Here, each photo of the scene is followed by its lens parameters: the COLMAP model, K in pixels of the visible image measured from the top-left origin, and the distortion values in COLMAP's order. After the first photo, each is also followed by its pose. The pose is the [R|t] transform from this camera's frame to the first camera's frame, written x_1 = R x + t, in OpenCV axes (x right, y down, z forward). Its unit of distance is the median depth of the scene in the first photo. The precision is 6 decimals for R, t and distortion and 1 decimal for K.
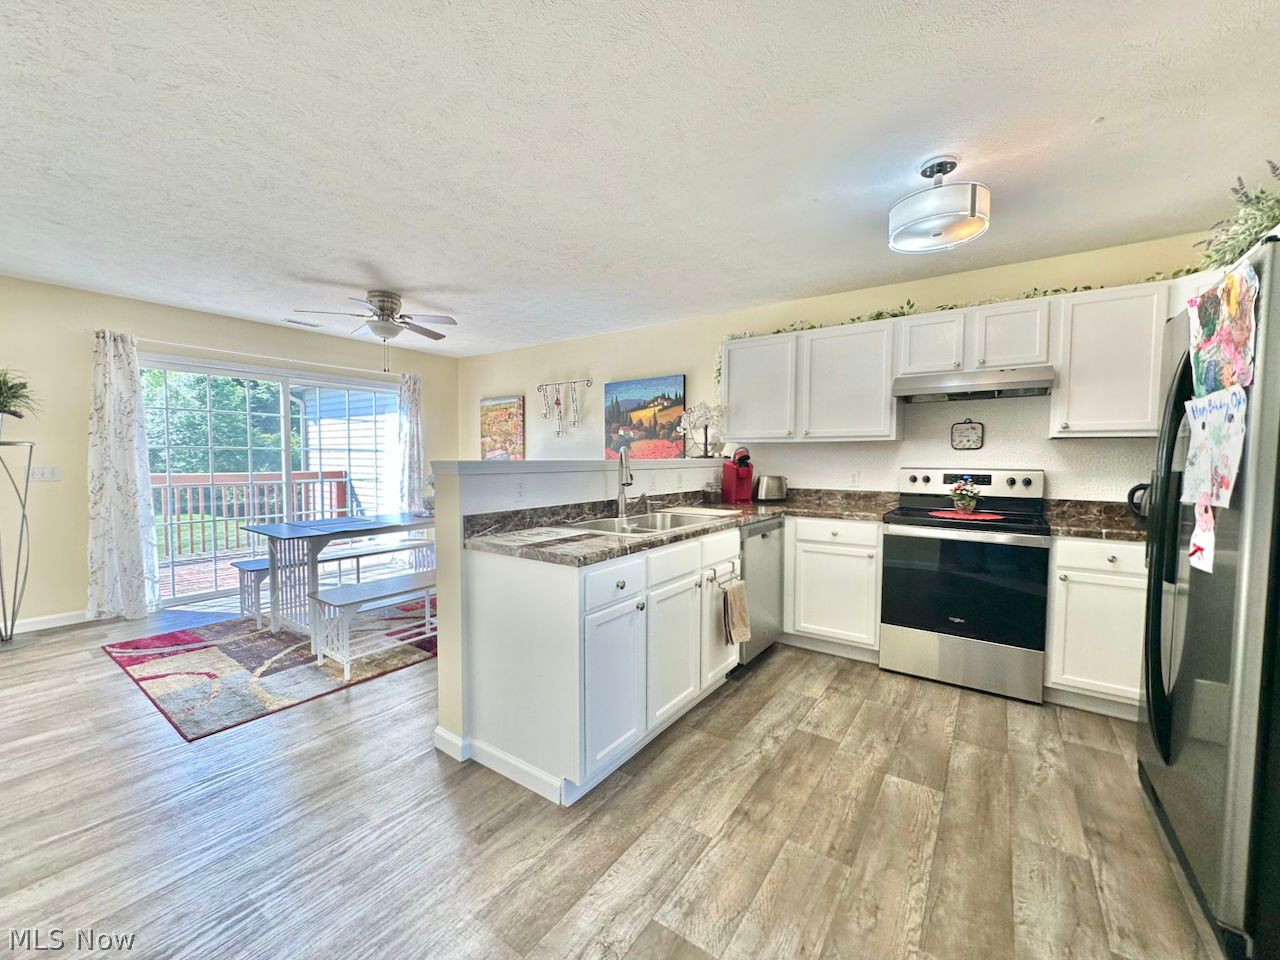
lens RADIAL K [[519.2, 0, 636.4], [0, 519.2, 479.6], [0, 0, 1]] dist [0.000682, -0.000603]
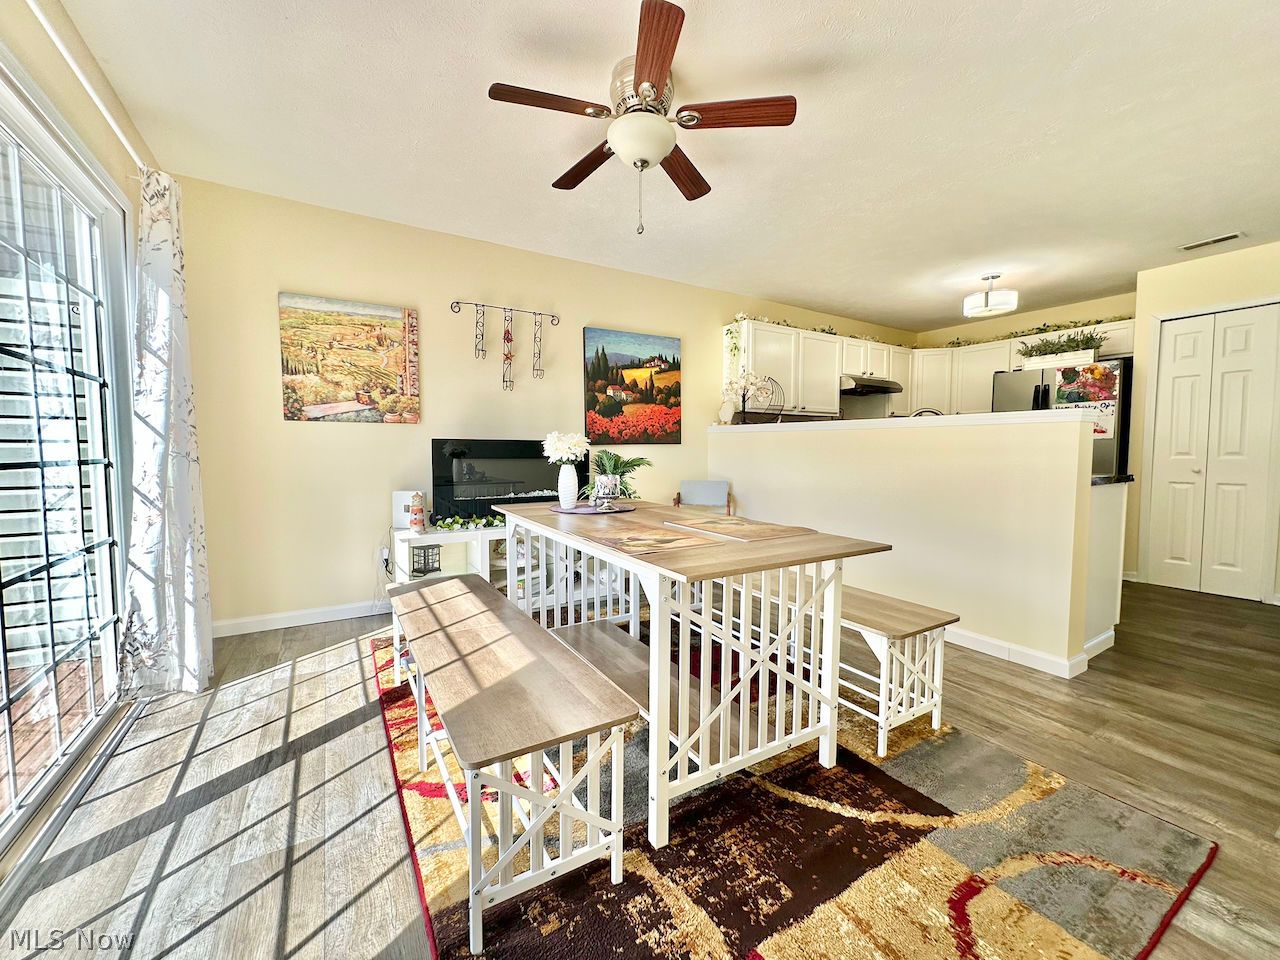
lens RADIAL K [[519.2, 0, 641.5], [0, 519.2, 479.8], [0, 0, 1]] dist [0.000682, -0.000603]
pose [[0.376122, -0.055527, 0.924905, -0.810420], [0.046319, 0.998082, 0.041084, 0.015377], [-0.925412, 0.027388, 0.377972, 0.681990]]
